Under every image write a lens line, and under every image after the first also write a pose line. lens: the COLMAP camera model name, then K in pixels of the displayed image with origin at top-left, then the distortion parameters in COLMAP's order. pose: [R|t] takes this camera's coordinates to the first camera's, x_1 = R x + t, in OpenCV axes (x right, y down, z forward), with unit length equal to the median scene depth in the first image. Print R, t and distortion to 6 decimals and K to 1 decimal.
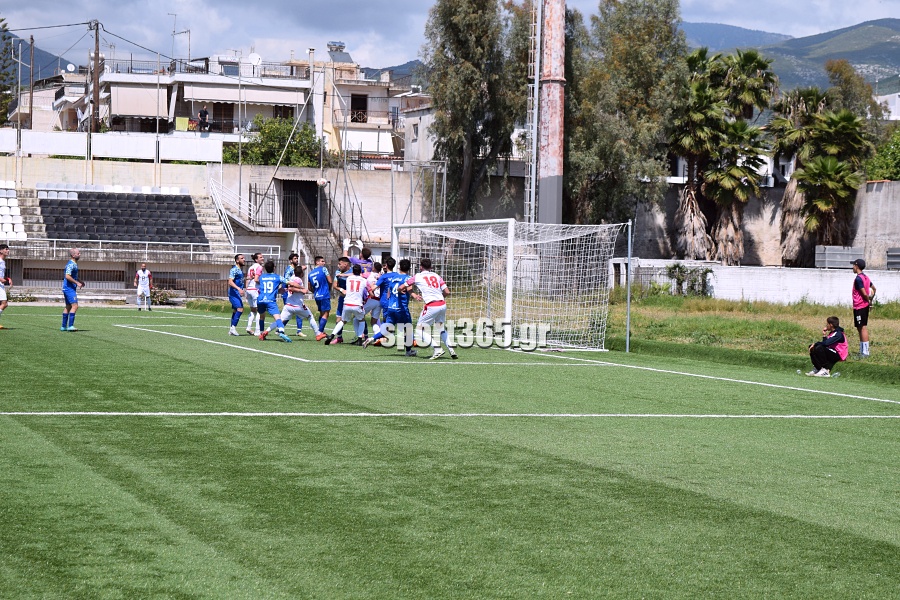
lens RADIAL K [[2030.1, 0, 445.6], [0, 2030.1, 305.1], [0, 0, 1]] dist [0.065936, 0.166910]
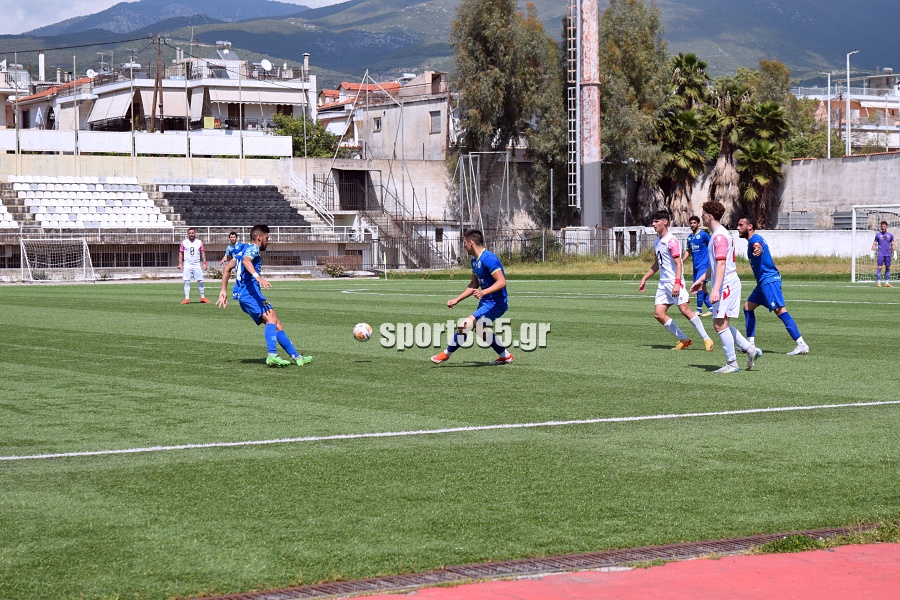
lens RADIAL K [[2030.1, 0, 445.6], [0, 2030.1, 305.1], [0, 0, 1]] dist [0.065936, 0.166910]
pose [[0.972164, -0.041043, 0.230678, -0.288510], [0.037784, 0.999114, 0.018530, -0.002799], [-0.231234, -0.009299, 0.972854, -0.156560]]
